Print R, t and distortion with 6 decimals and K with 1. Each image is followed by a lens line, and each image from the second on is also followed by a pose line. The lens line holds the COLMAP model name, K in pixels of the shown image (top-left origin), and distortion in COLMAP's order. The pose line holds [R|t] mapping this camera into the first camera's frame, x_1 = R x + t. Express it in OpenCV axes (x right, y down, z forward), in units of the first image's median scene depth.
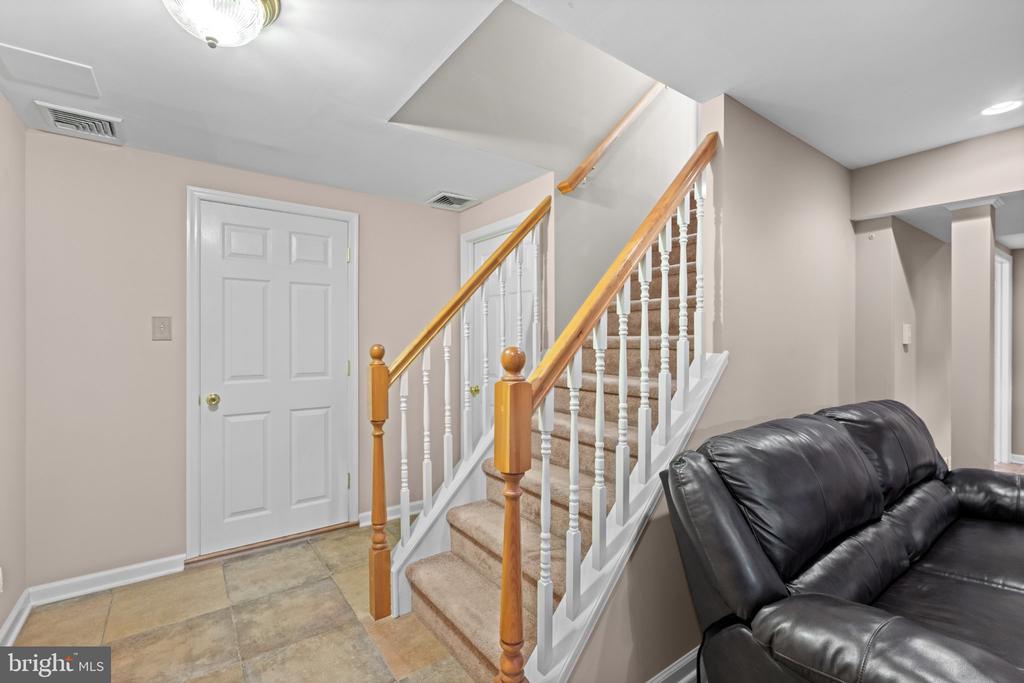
lens RADIAL K [[459.9, 0, 512.9], [0, 459.9, 338.5], [0, 0, 1]] dist [-0.003824, -0.000629]
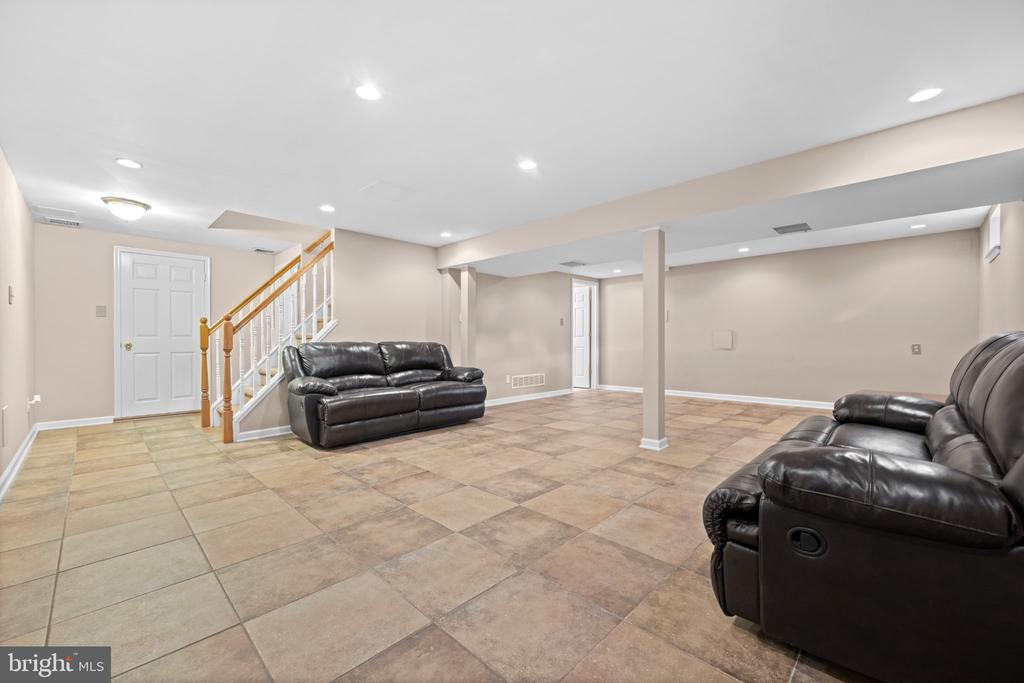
lens RADIAL K [[409.7, 0, 511.0], [0, 409.7, 340.7], [0, 0, 1]] dist [-0.002345, 0.000190]
pose [[0.985735, -0.002783, 0.168282, 0.969459], [0.002120, 0.999989, 0.004120, 0.132949], [-0.168291, -0.003705, 0.985730, -1.456282]]
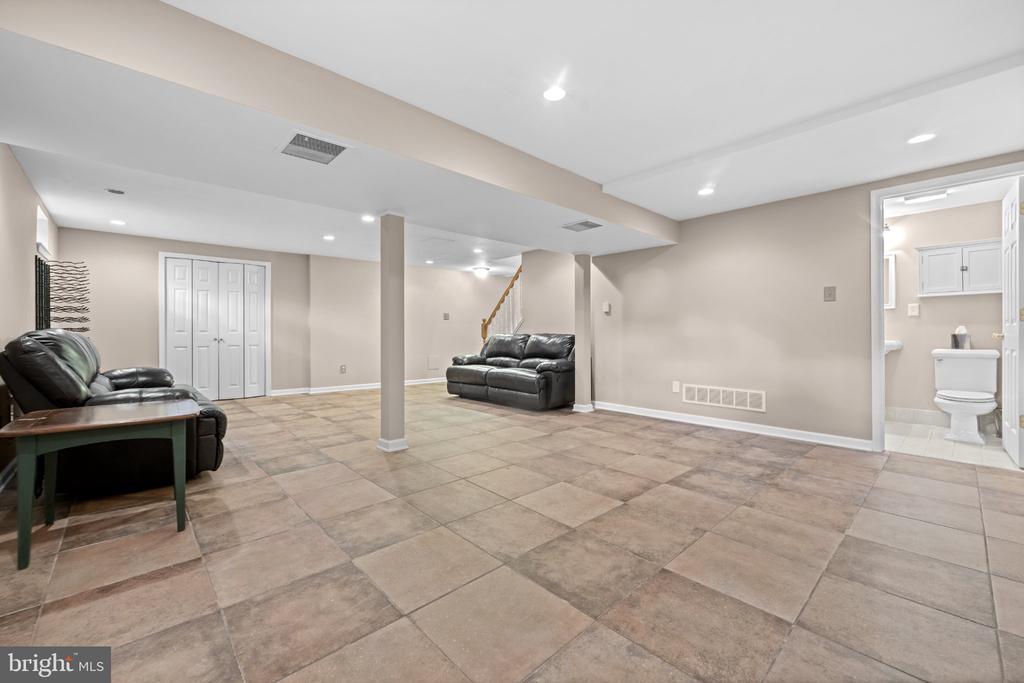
lens RADIAL K [[409.7, 0, 512.5], [0, 409.7, 335.5], [0, 0, 1]] dist [-0.002345, 0.000190]
pose [[0.119537, 0.001587, -0.992828, 3.460943], [0.000459, 0.999999, 0.001653, 0.156164], [0.992830, -0.000654, 0.119536, 0.400959]]
